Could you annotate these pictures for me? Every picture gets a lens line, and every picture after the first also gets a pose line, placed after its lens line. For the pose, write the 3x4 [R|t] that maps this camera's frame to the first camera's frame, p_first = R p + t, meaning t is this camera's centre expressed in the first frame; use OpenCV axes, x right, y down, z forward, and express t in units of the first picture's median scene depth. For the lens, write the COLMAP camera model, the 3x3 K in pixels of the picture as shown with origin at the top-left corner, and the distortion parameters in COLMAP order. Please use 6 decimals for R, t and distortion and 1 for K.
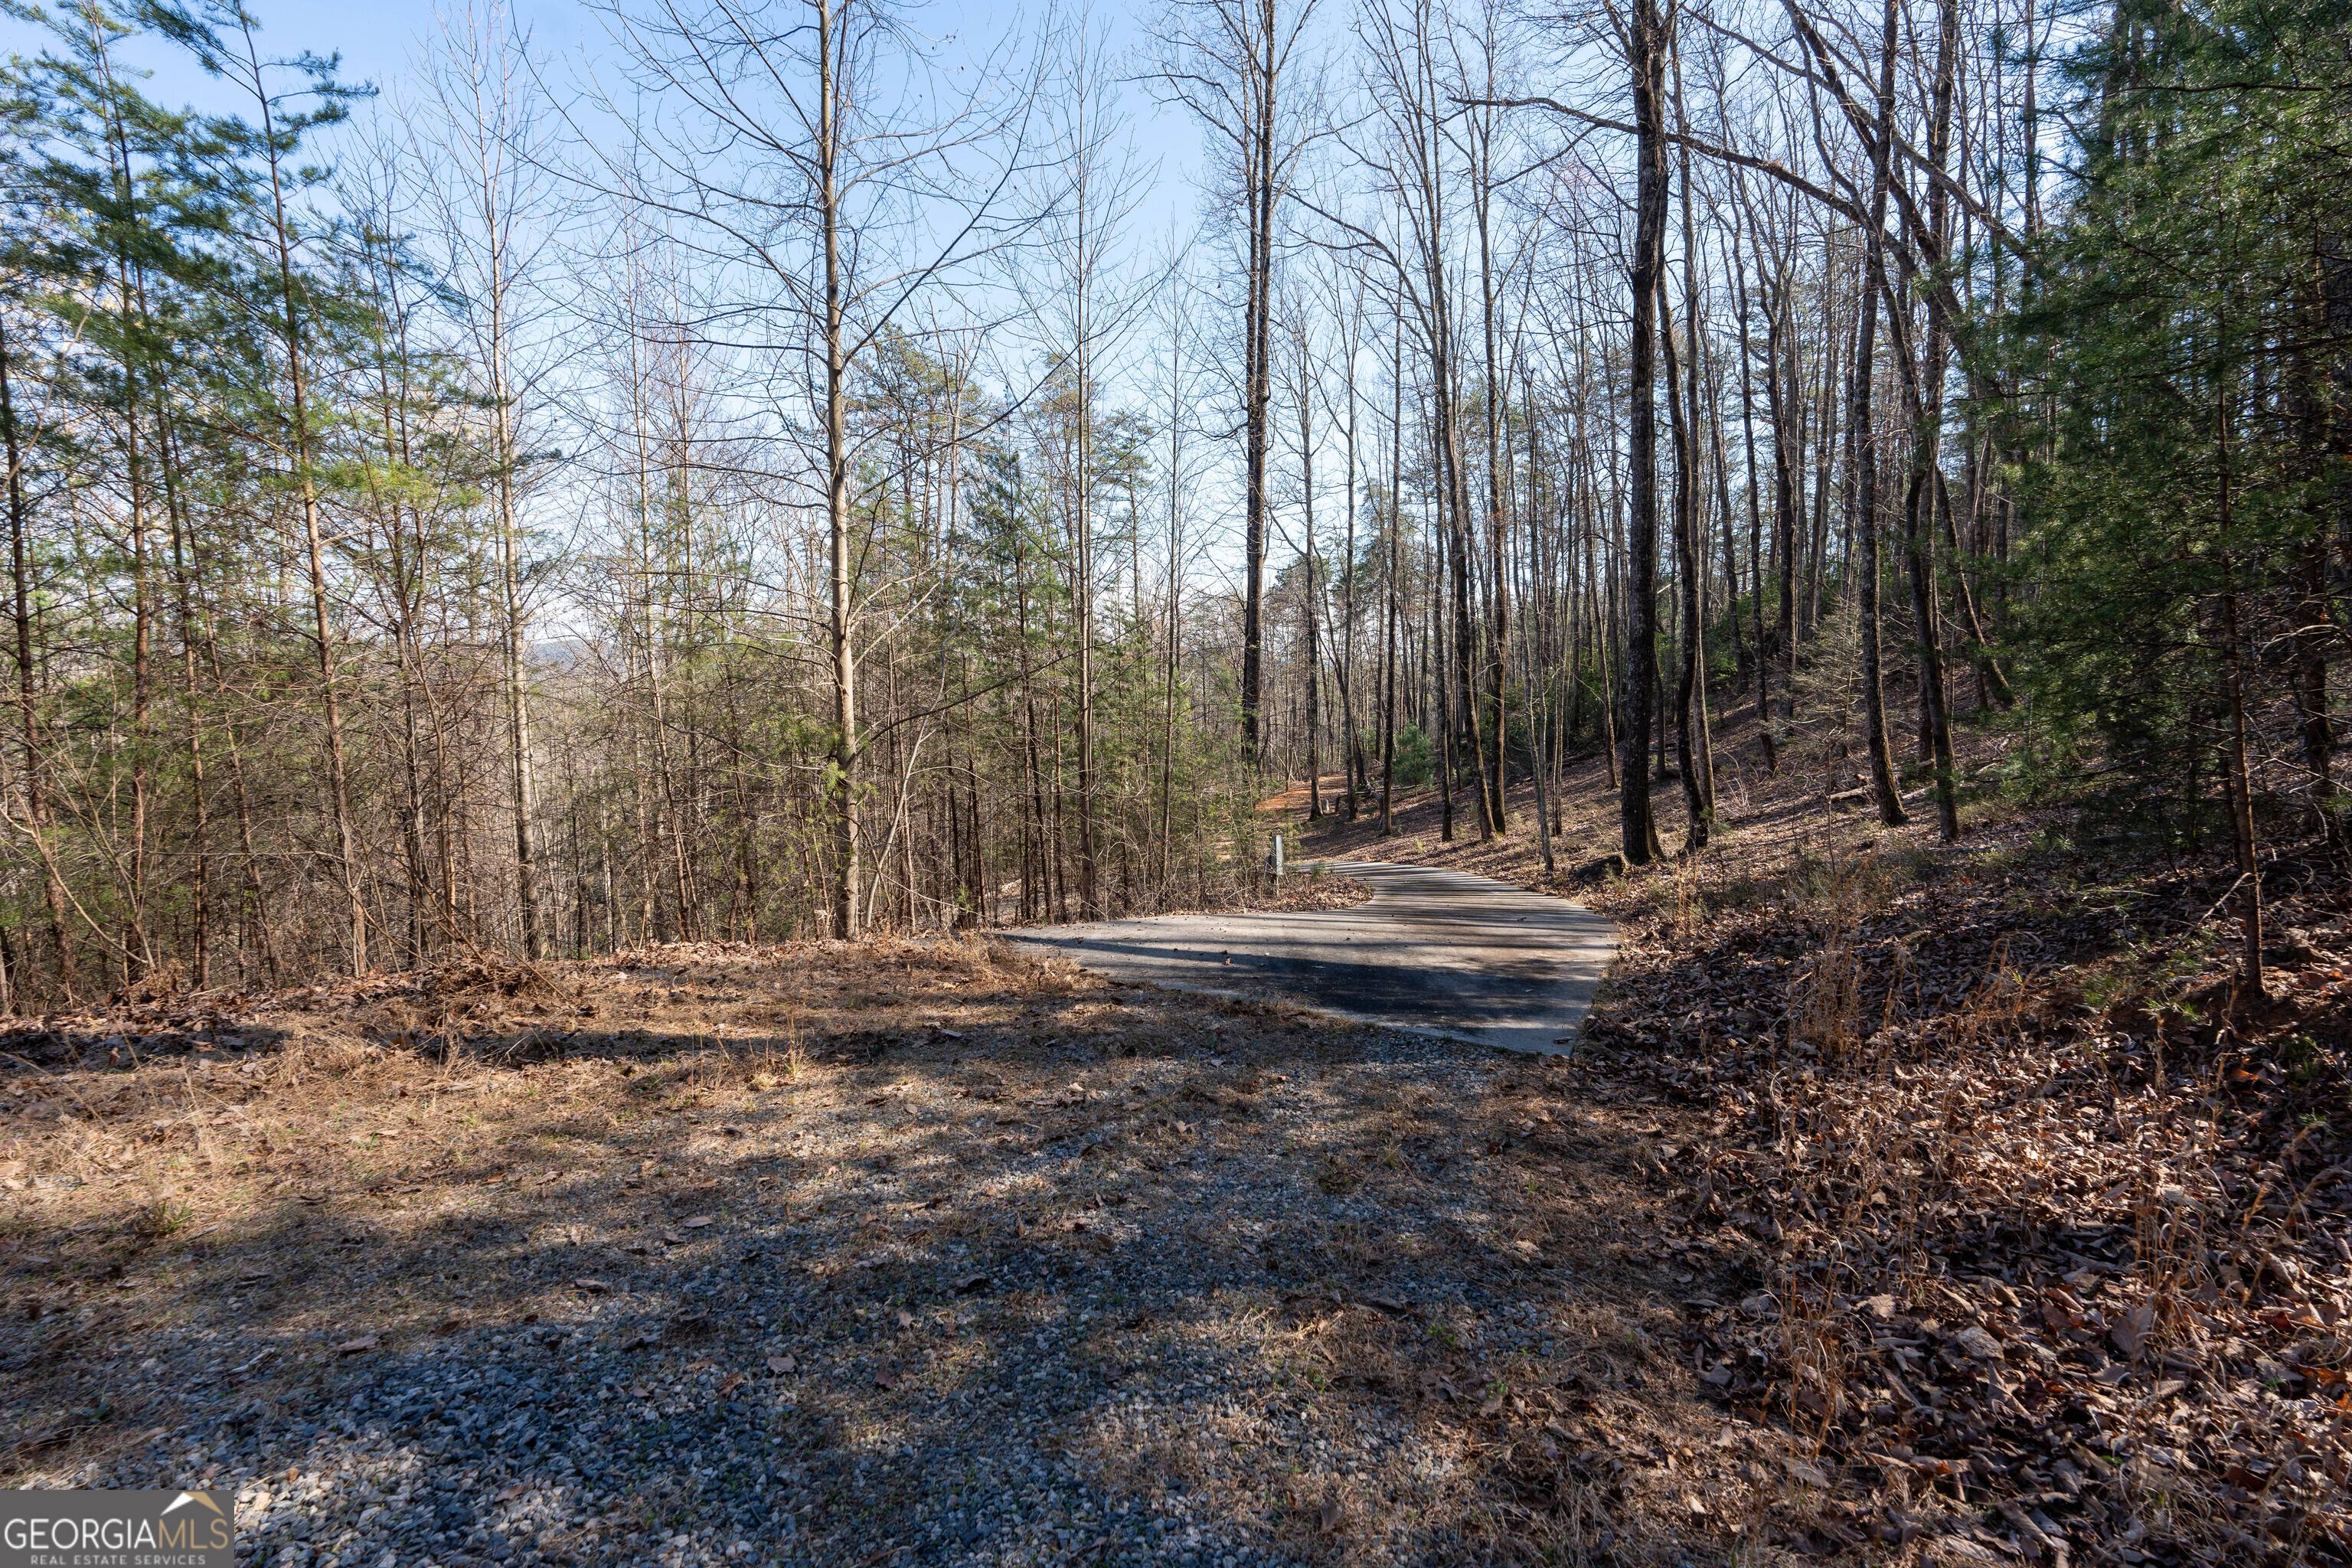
lens RADIAL K [[1024.7, 0, 1177.6], [0, 1024.7, 782.9], [0, 0, 1]] dist [-0.007667, 0.001812]
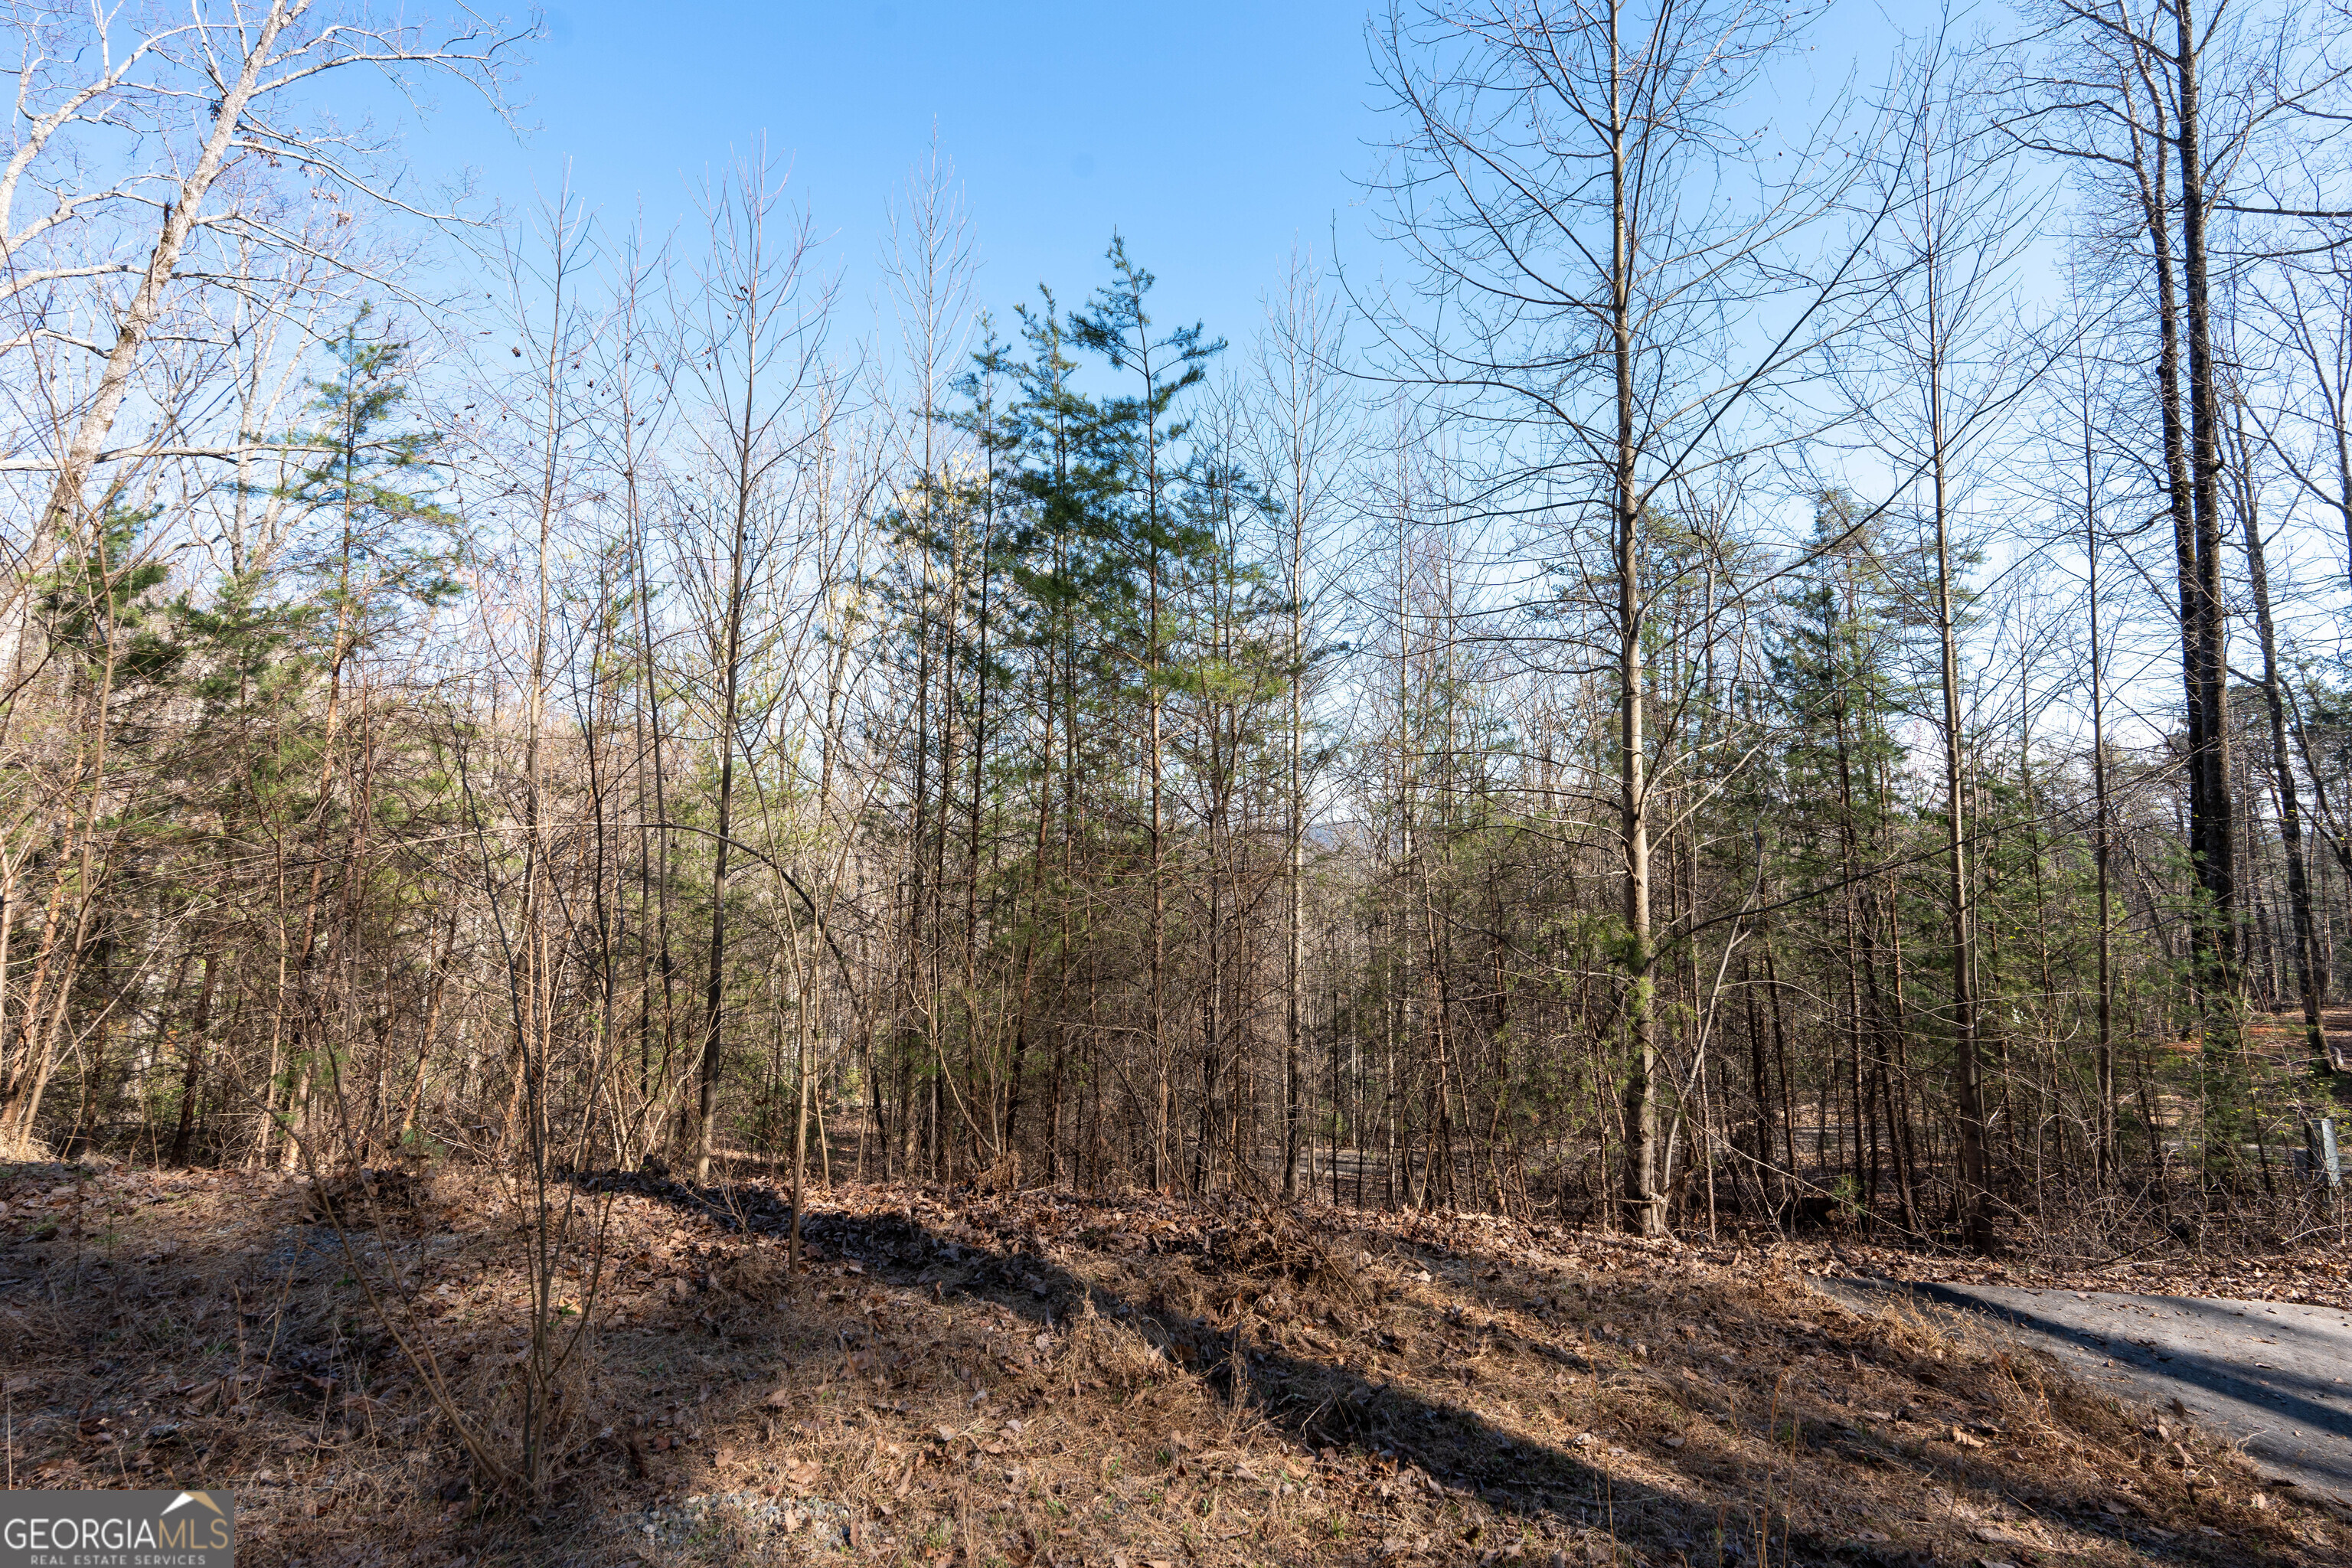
lens RADIAL K [[1024.7, 0, 1176.8], [0, 1024.7, 782.3], [0, 0, 1]] dist [-0.007667, 0.001812]
pose [[0.777998, -0.039980, -0.626993, -0.123659], [-0.068424, 0.986645, -0.147816, -0.027642], [0.624529, 0.157902, 0.764873, 0.157678]]
